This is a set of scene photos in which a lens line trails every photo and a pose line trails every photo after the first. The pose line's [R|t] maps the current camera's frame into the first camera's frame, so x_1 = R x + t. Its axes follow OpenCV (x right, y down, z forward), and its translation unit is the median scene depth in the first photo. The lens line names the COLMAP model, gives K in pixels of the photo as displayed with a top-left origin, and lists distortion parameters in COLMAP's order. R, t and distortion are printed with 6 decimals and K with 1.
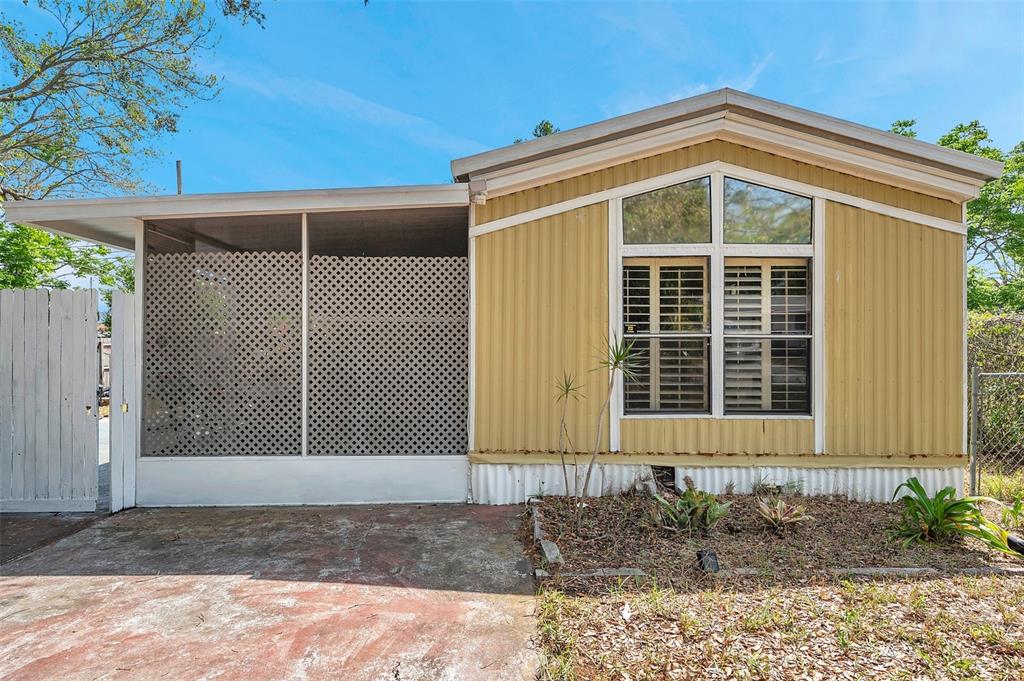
lens RADIAL K [[620.8, 0, 512.0], [0, 620.8, 340.5], [0, 0, 1]] dist [0.000532, -0.002100]
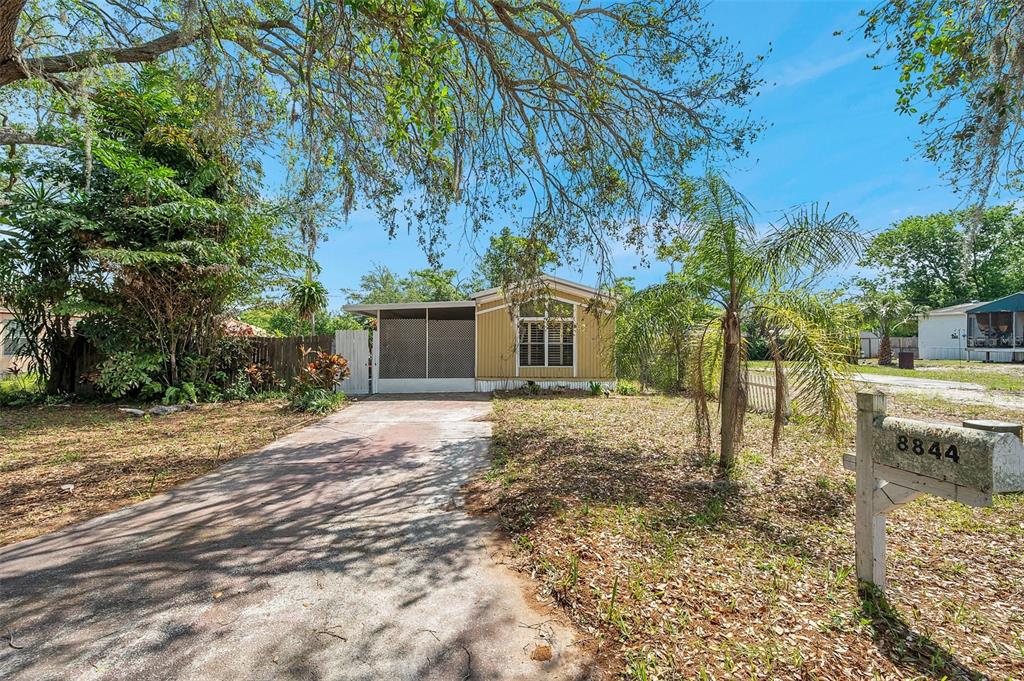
lens RADIAL K [[404.7, 0, 512.0], [0, 404.7, 340.5], [0, 0, 1]] dist [-0.000012, -0.000060]
pose [[0.997379, 0.001039, 0.072342, -0.028515], [-0.001052, 0.999999, 0.000148, -0.024852], [-0.072342, -0.000223, 0.997380, -1.269798]]
